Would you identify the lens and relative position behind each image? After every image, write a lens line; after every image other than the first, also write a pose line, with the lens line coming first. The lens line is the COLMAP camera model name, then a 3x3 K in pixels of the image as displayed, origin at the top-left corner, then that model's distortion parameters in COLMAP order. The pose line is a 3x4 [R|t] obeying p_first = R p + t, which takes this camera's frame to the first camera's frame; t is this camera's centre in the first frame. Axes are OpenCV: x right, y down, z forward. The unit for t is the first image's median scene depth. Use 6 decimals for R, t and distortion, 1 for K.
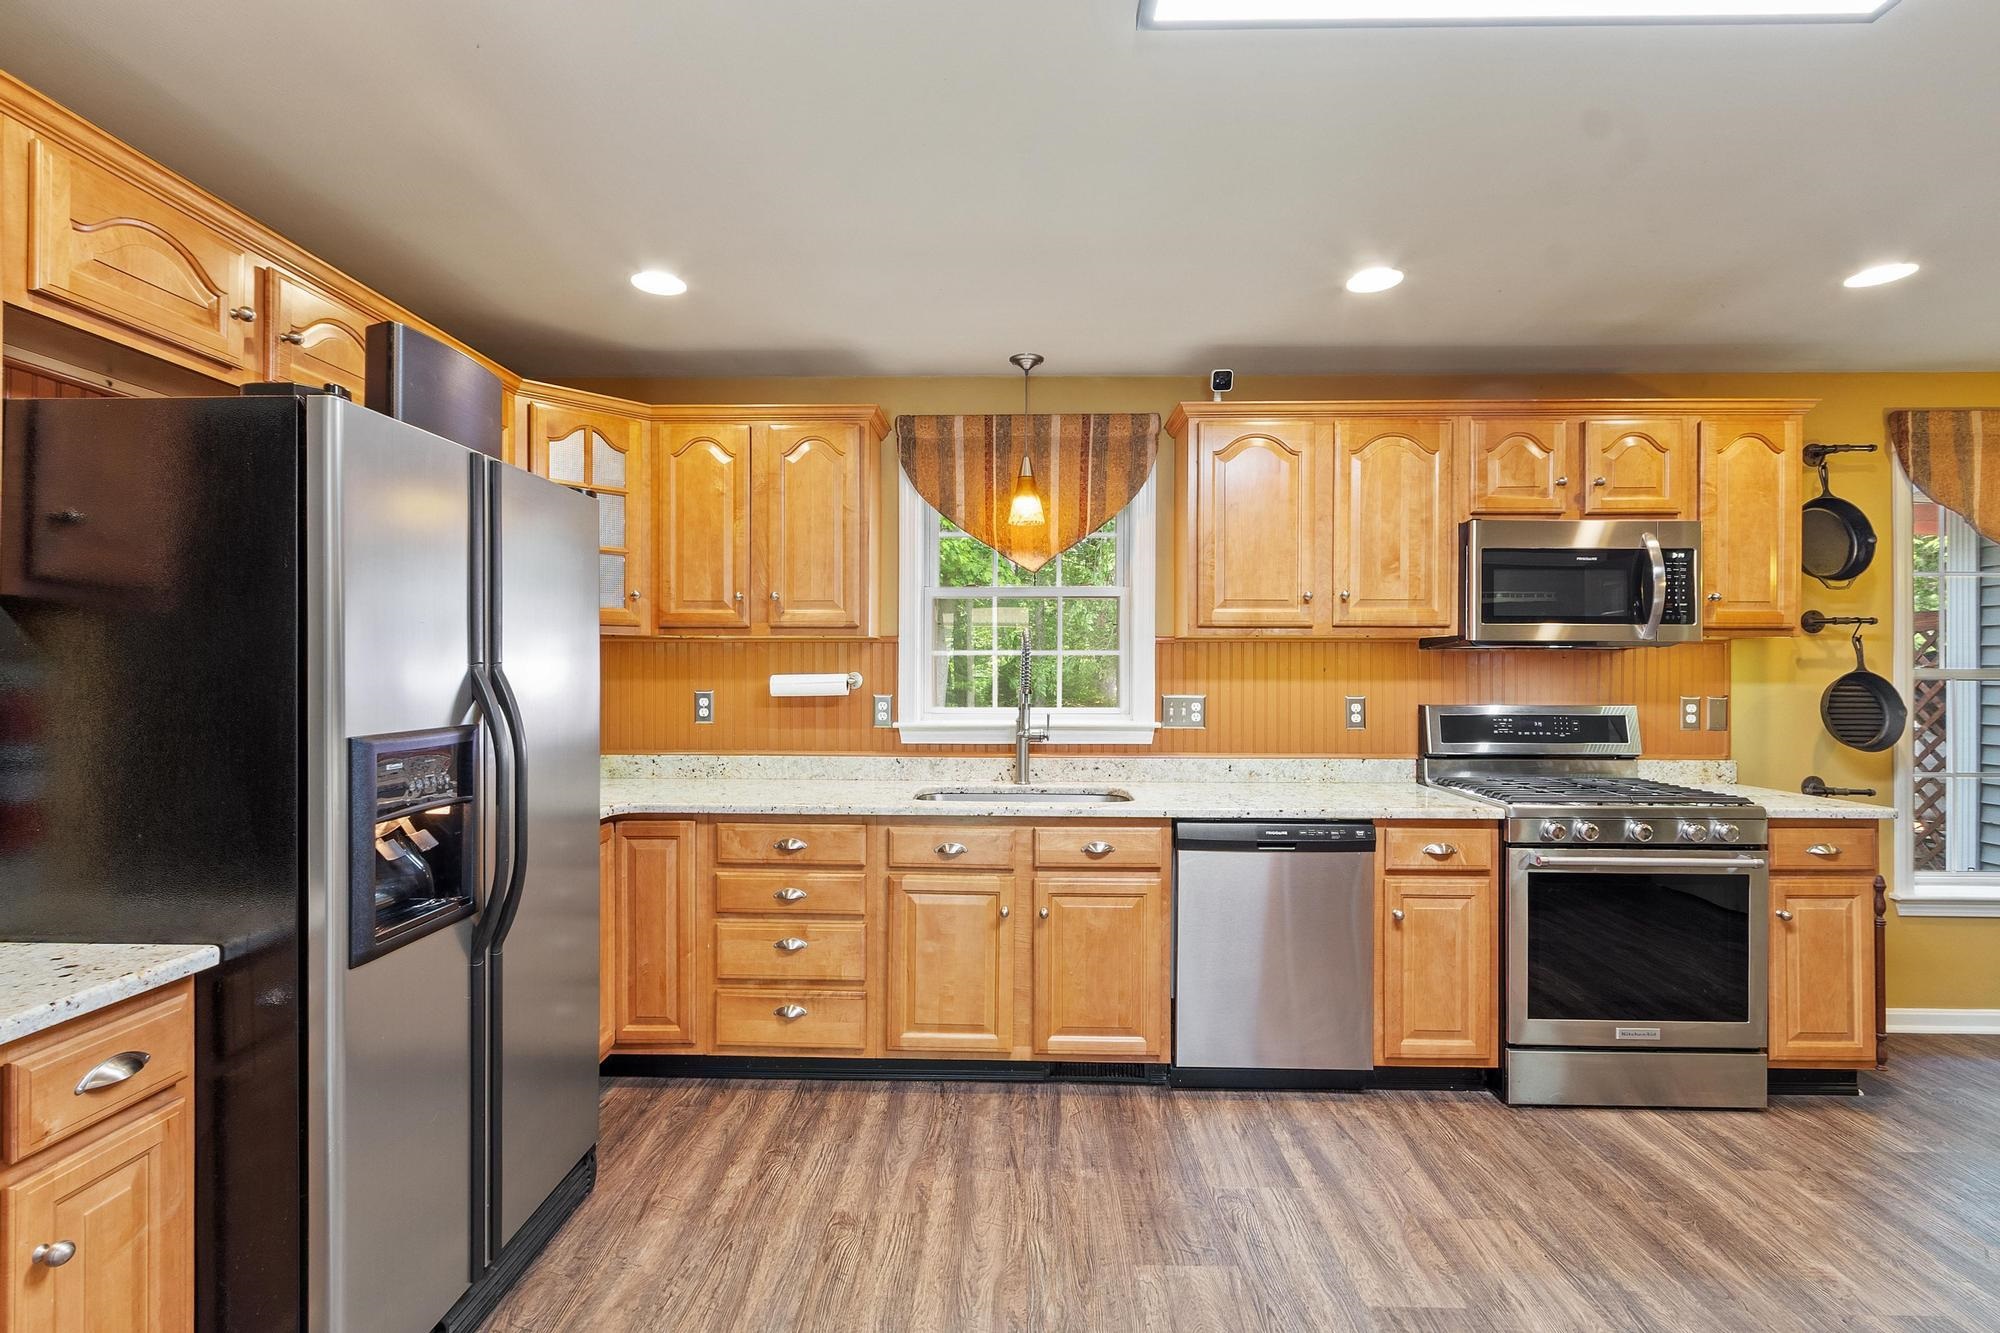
lens RADIAL K [[929.7, 0, 995.4], [0, 929.7, 664.6], [0, 0, 1]] dist [-0.001160, -0.000059]
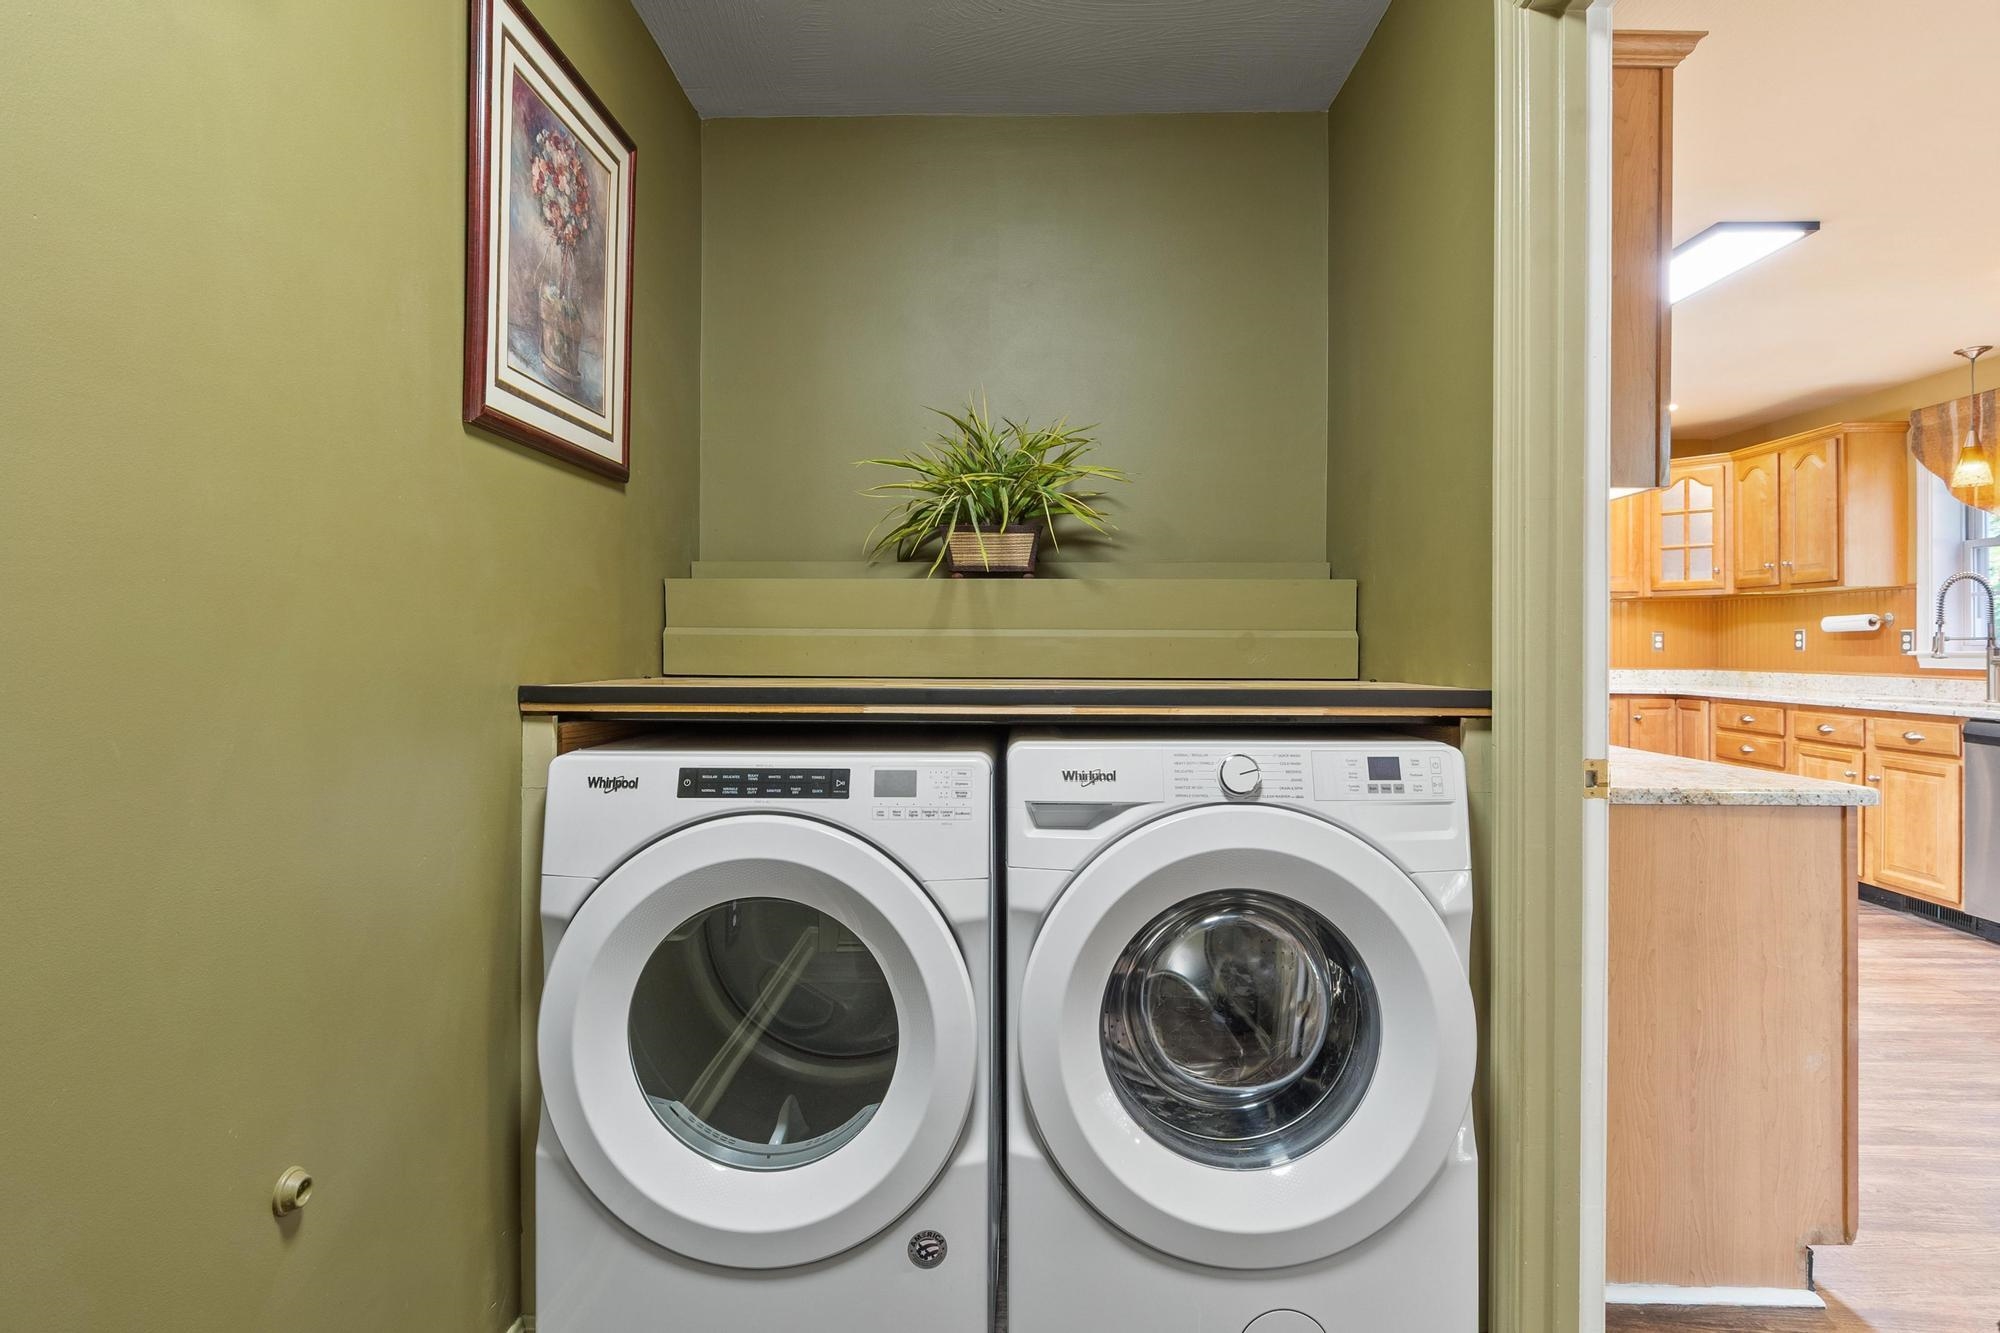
lens RADIAL K [[1038.2, 0, 998.7], [0, 1038.2, 652.9], [0, 0, 1]] dist [0.001405, 0.000223]
pose [[0.002633, 0.002589, -0.999993, 1.461985], [0.002293, 0.999994, 0.002595, 0.064422], [0.999994, -0.002300, 0.002627, -0.290159]]
